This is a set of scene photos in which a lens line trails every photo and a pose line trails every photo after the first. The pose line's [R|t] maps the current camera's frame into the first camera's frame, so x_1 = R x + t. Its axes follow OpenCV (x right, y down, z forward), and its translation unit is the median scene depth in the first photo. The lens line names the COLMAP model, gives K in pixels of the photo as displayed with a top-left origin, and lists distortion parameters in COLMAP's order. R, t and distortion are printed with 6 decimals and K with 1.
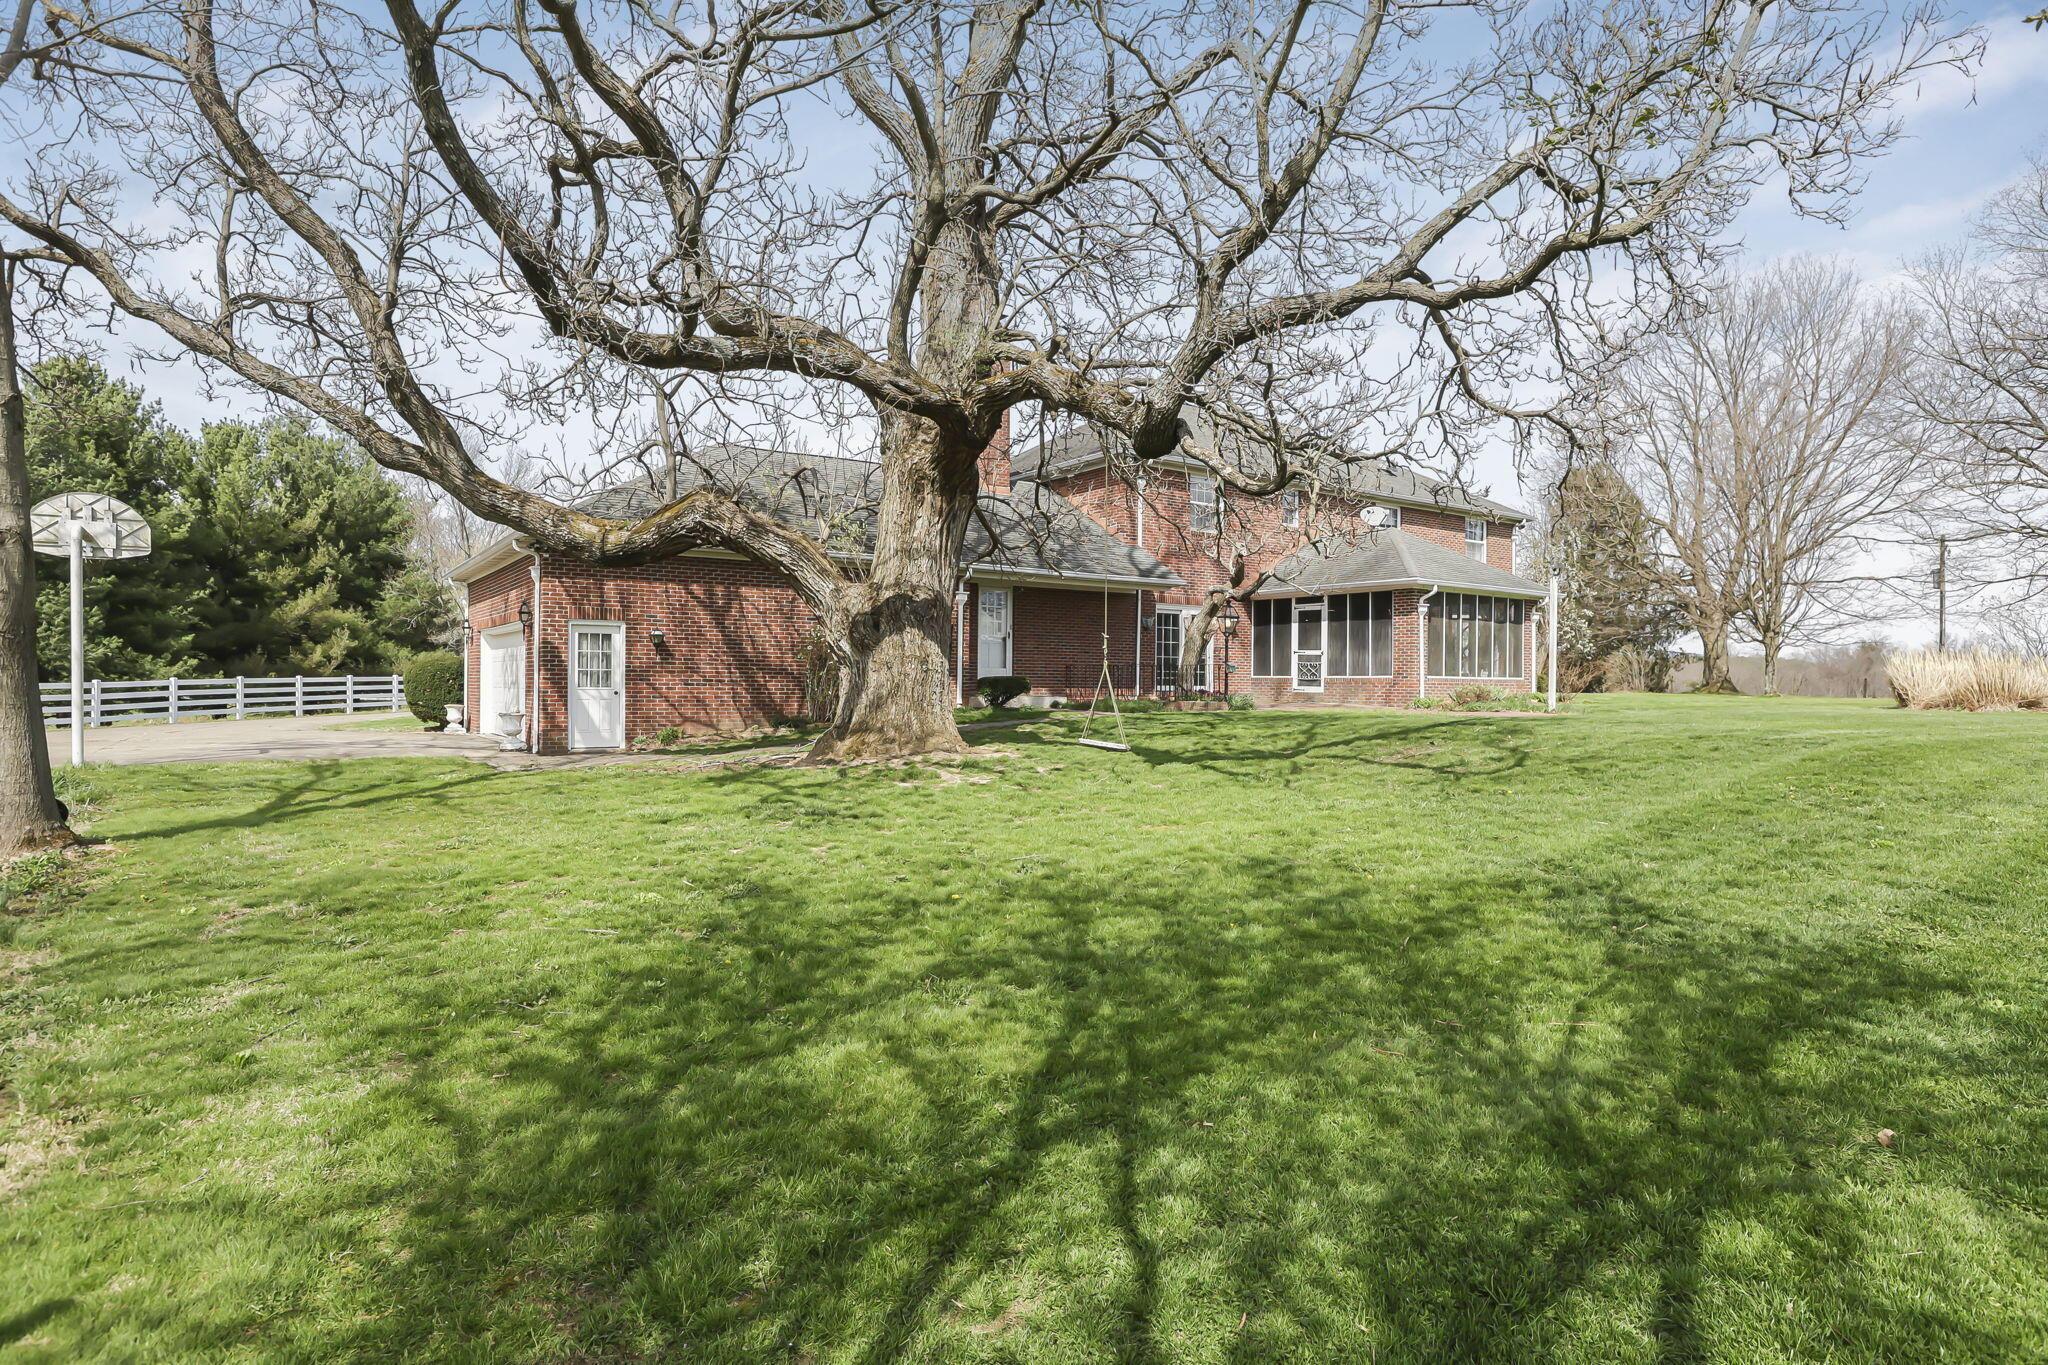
lens RADIAL K [[943.4, 0, 1022.0], [0, 943.4, 684.0], [0, 0, 1]] dist [-0.019452, 0.000080]
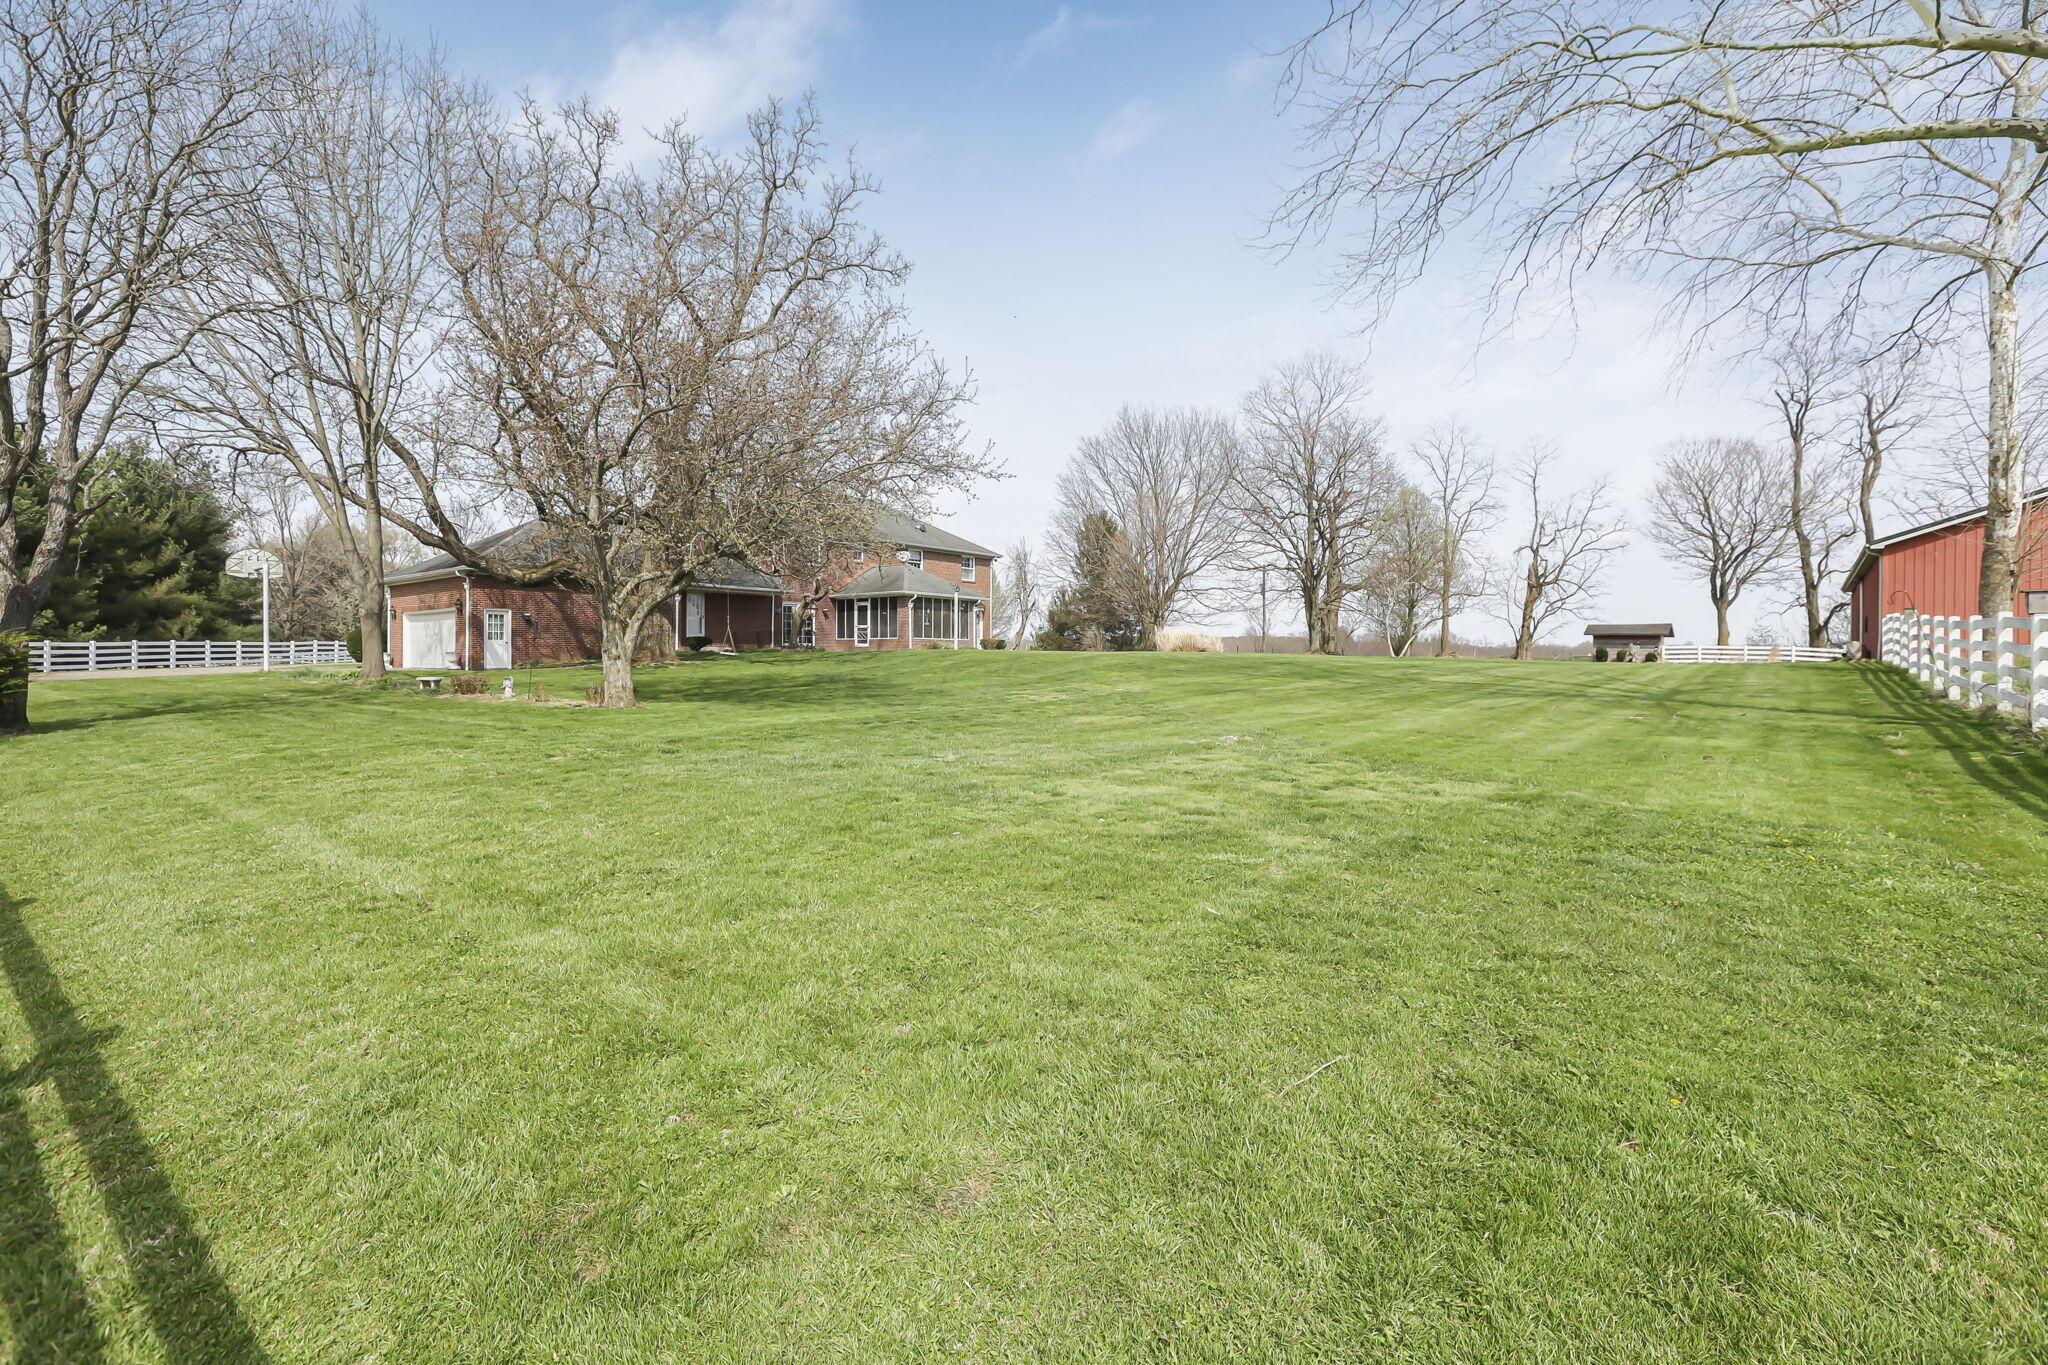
lens RADIAL K [[943.4, 0, 1037.5], [0, 943.4, 662.1], [0, 0, 1]] dist [-0.019452, 0.000080]
pose [[0.956887, -0.005939, 0.290399, 0.081009], [0.006980, 0.999972, -0.002548, 0.052969], [-0.290376, 0.004466, 0.956902, -1.069956]]
